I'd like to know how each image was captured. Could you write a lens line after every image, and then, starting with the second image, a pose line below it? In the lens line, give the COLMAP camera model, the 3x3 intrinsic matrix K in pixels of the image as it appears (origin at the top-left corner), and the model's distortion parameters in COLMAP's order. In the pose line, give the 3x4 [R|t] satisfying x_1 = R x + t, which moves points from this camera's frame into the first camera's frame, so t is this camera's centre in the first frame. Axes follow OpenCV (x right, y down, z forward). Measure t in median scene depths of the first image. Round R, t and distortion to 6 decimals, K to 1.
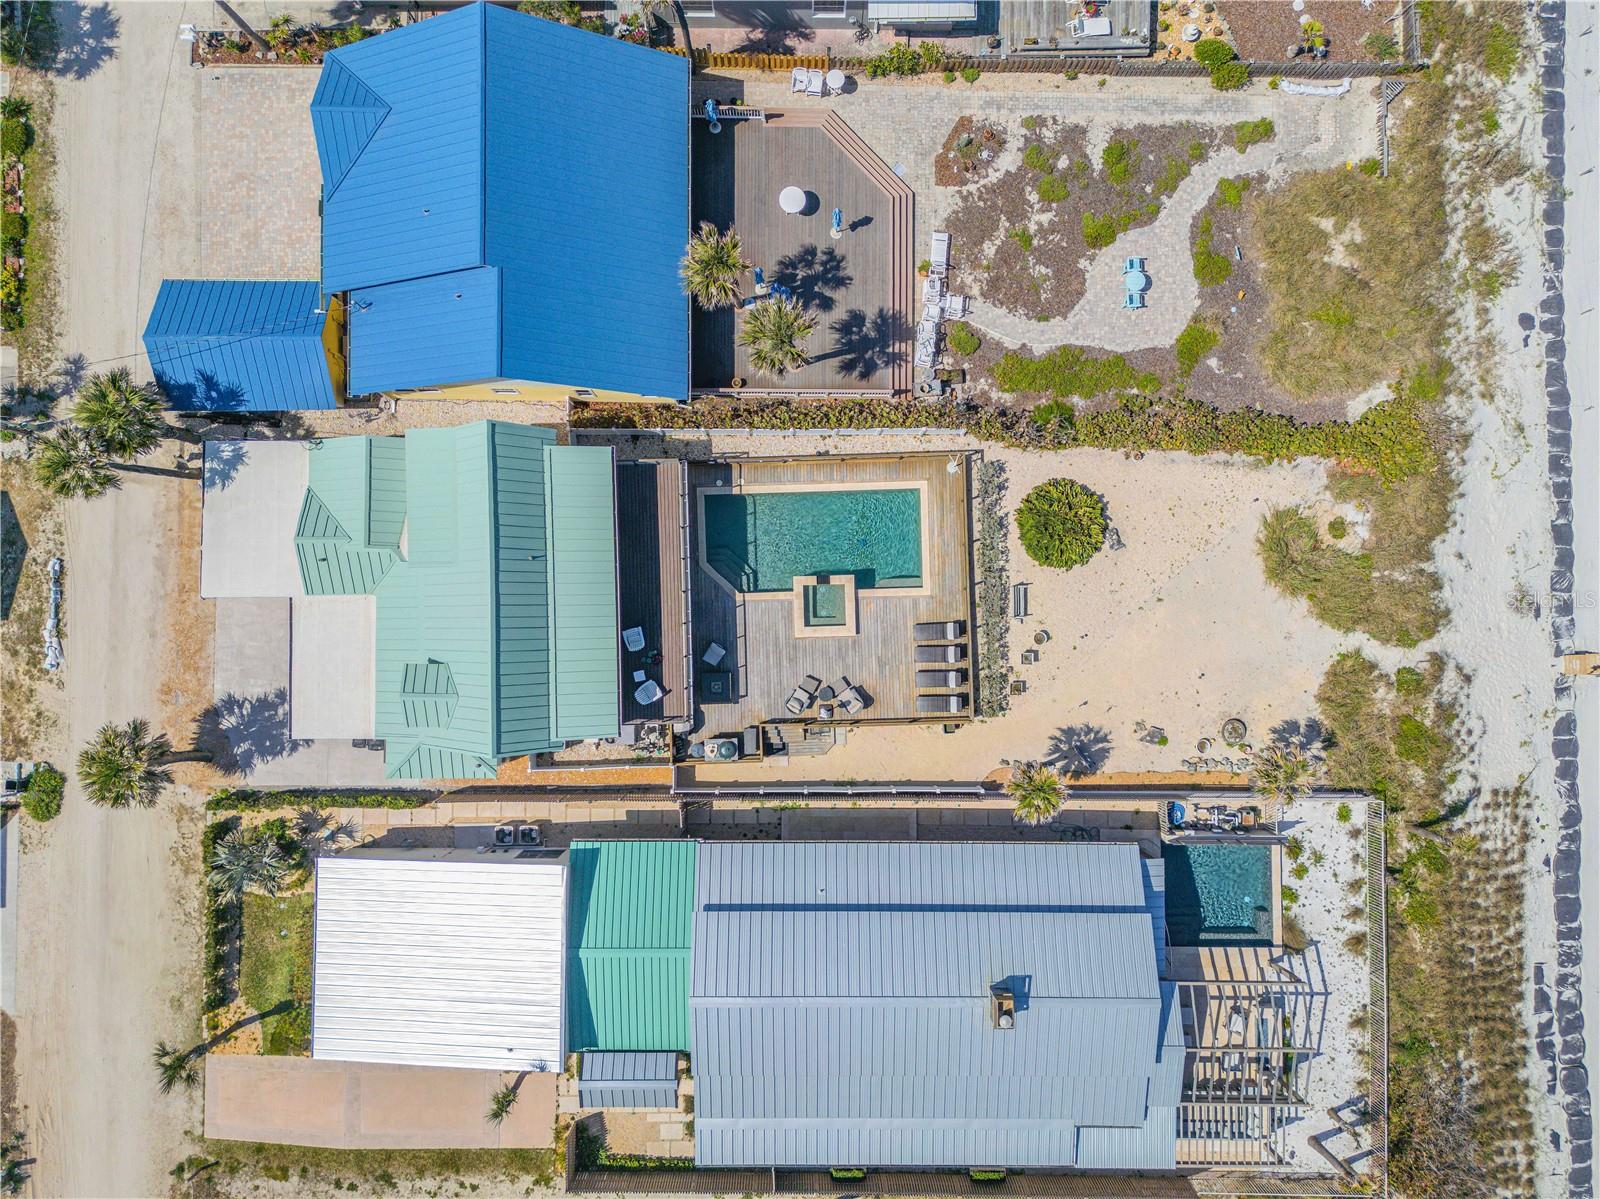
lens RADIAL K [[1163.6, 0, 804.1], [0, 1163.6, 600.5], [0, 0, 1]] dist [0.100751, -0.103219]
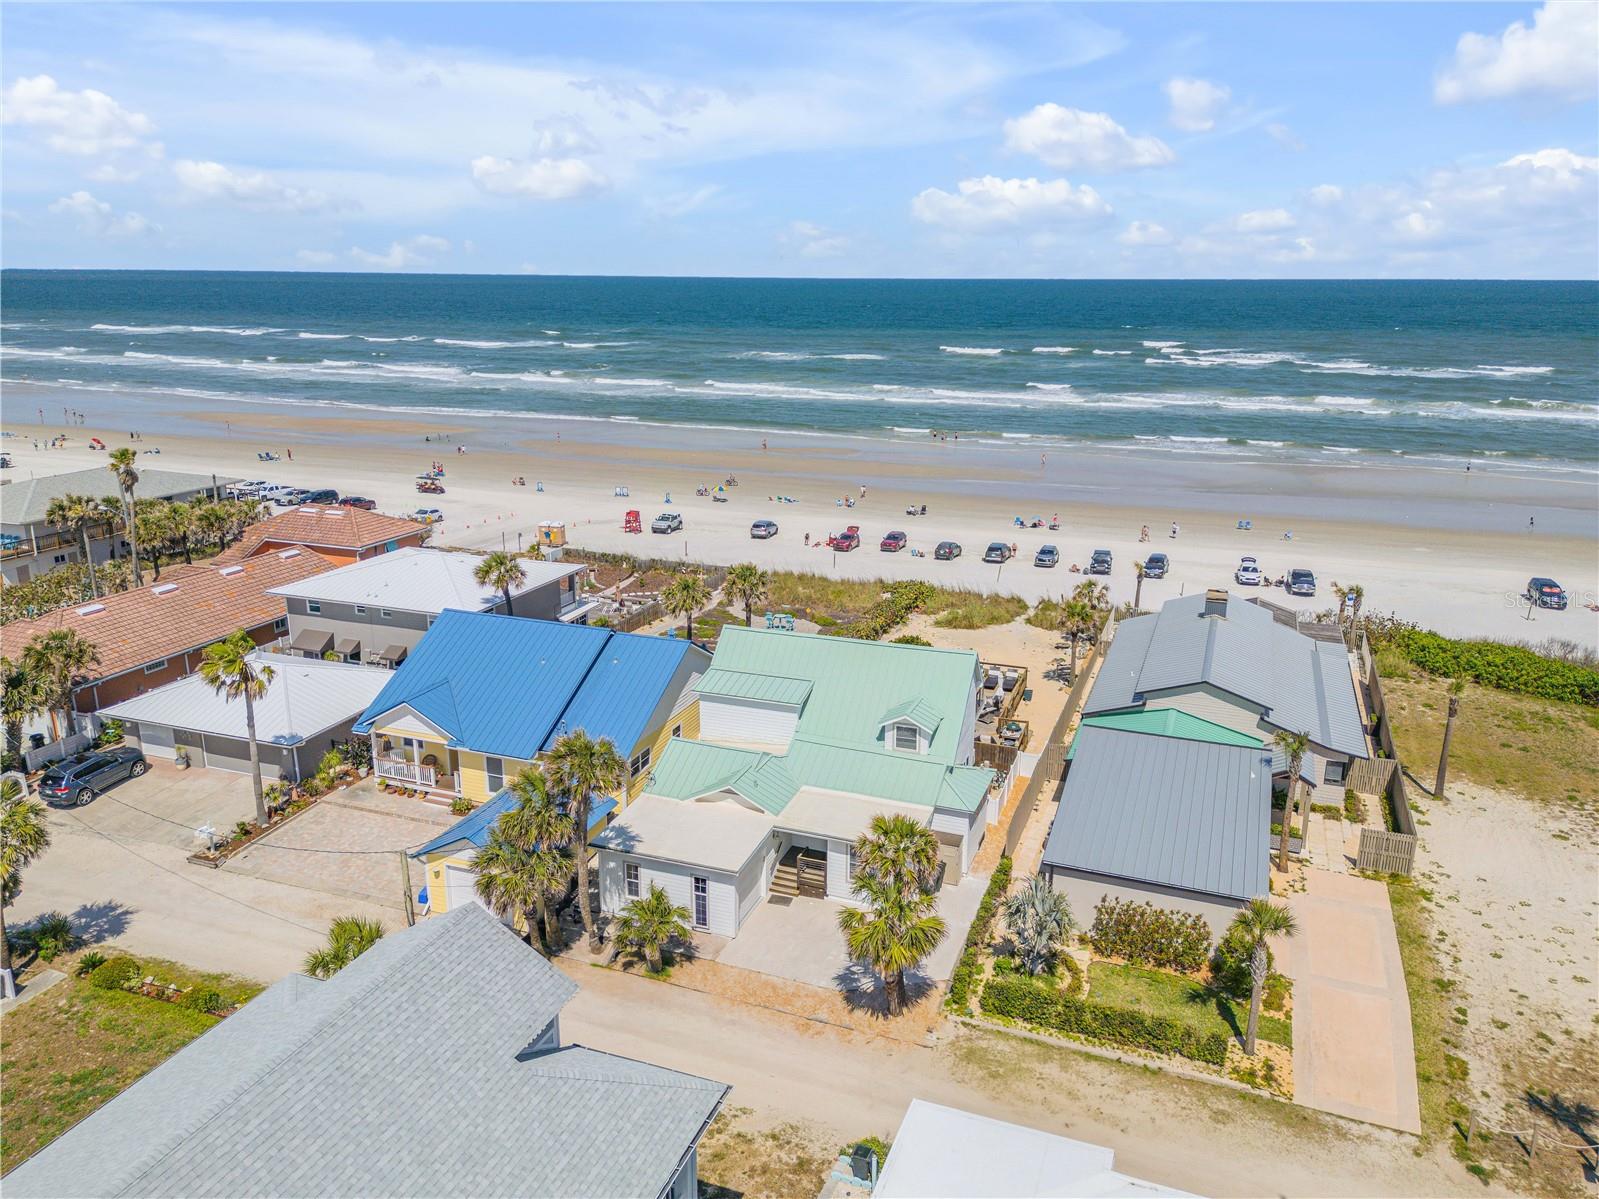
lens RADIAL K [[1156.4, 0, 803.9], [0, 1156.4, 604.9], [0, 0, 1]] dist [0.078400, -0.072216]
pose [[0.353128, -0.261273, 0.898352, -1.173959], [0.935120, 0.128492, -0.330211, 0.299335], [-0.029156, 0.956675, 0.289696, 0.507871]]
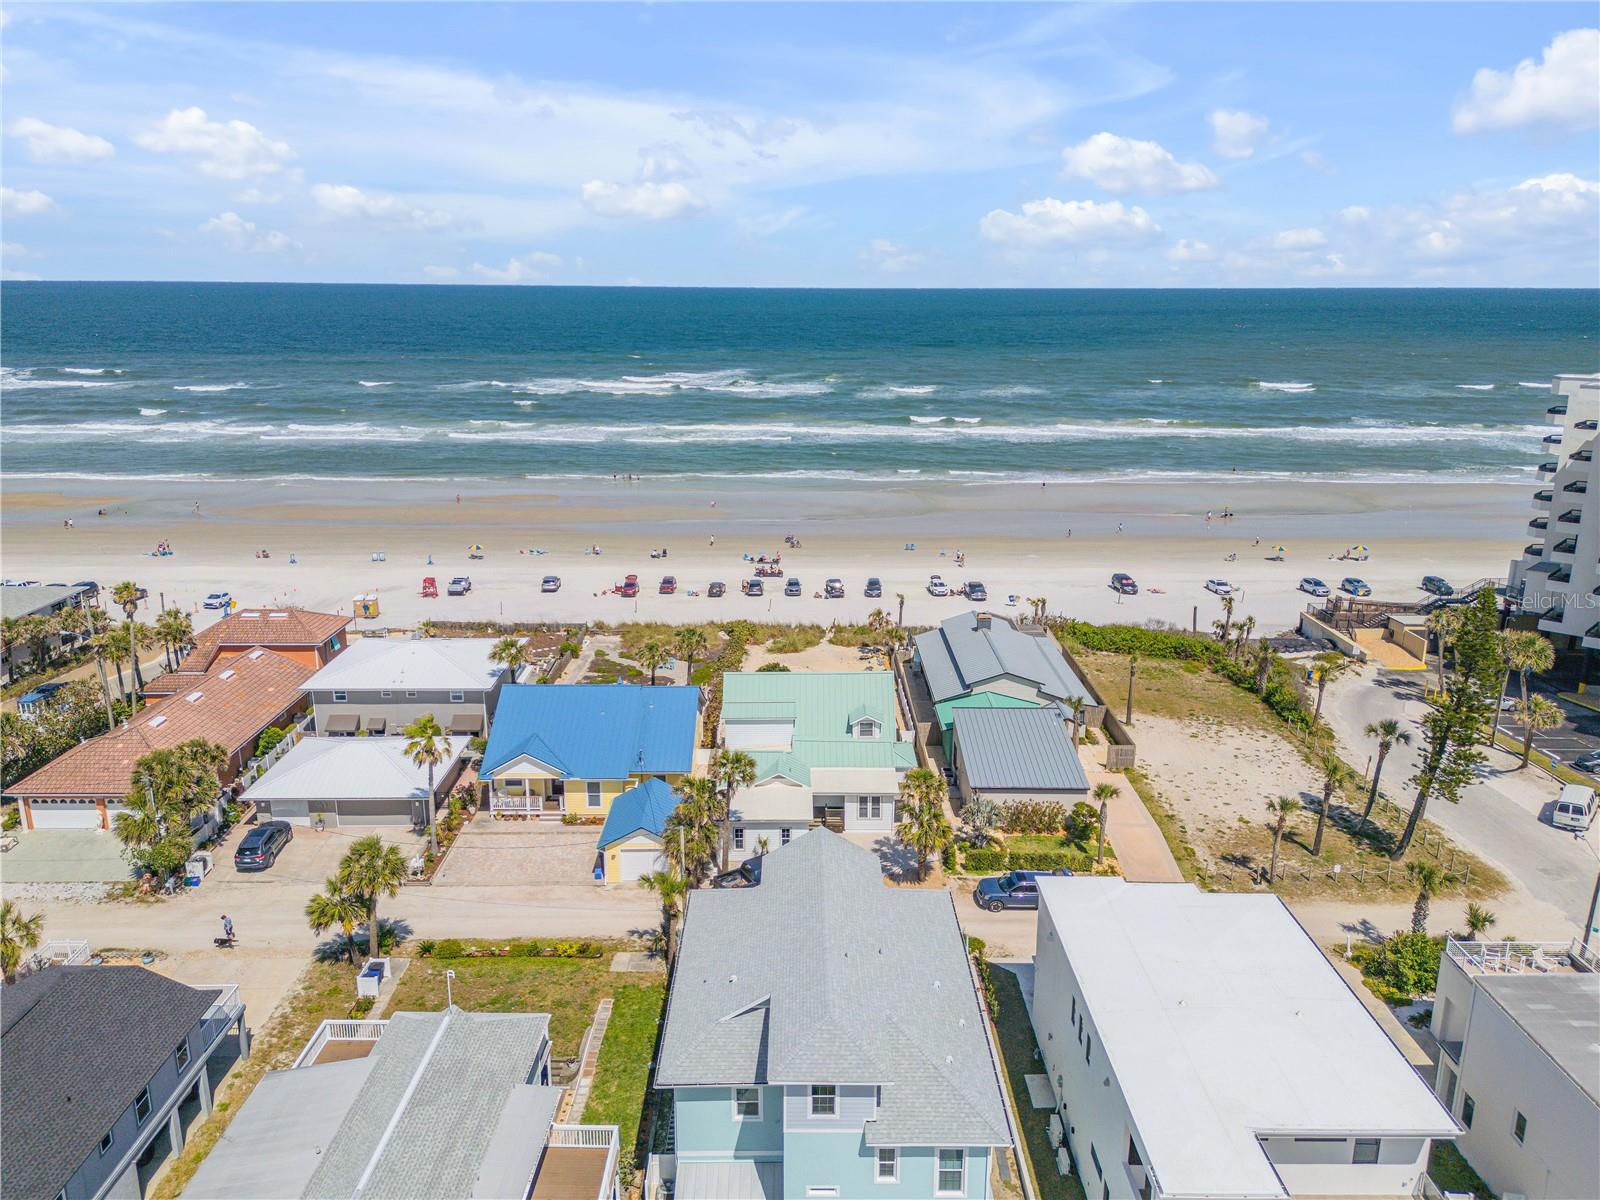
lens RADIAL K [[1163.6, 0, 804.1], [0, 1163.6, 601.0], [0, 0, 1]] dist [0.100751, -0.103219]
pose [[-0.005718, -0.270110, 0.962813, -1.781985], [0.999457, 0.029699, 0.014268, -0.041608], [-0.032449, 0.962371, 0.269793, 0.299632]]
